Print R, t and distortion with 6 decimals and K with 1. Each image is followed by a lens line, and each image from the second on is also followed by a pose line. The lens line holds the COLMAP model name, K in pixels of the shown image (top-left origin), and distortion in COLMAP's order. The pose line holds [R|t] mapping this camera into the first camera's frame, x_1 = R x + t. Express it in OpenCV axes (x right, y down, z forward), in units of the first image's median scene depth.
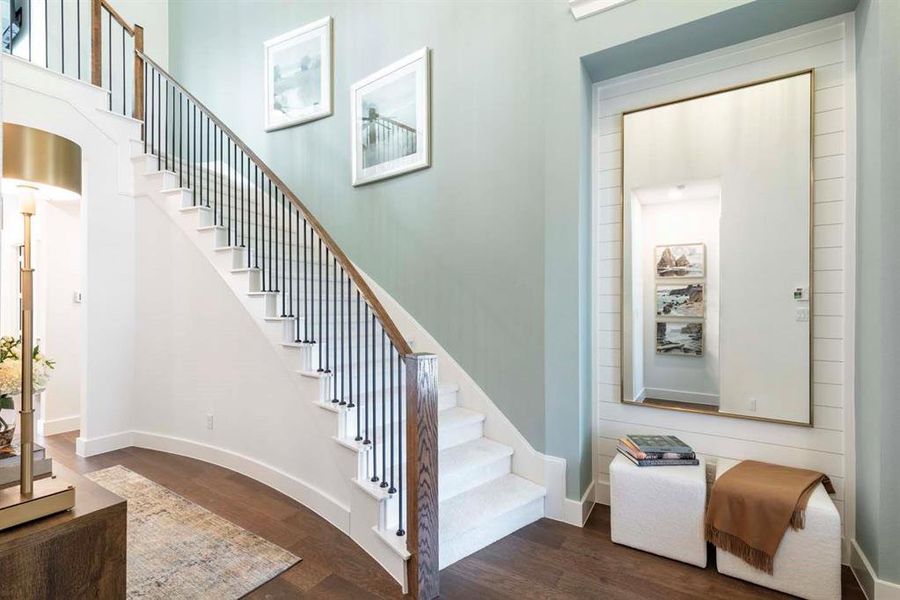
lens RADIAL K [[412.6, 0, 449.6], [0, 412.6, 304.7], [0, 0, 1]] dist [0.005002, 0.000336]
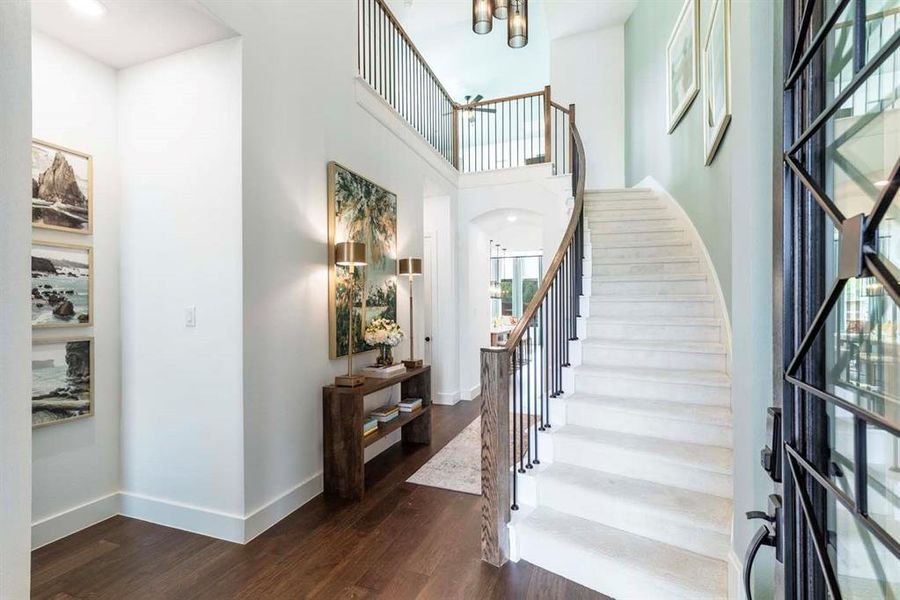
lens RADIAL K [[412.6, 0, 449.6], [0, 412.6, 304.7], [0, 0, 1]] dist [0.005002, 0.000336]
pose [[0.210107, -0.007007, -0.977653, 0.784202], [0.002061, 0.999975, -0.006724, 0.004506], [0.977676, -0.000602, 0.210116, 0.485462]]
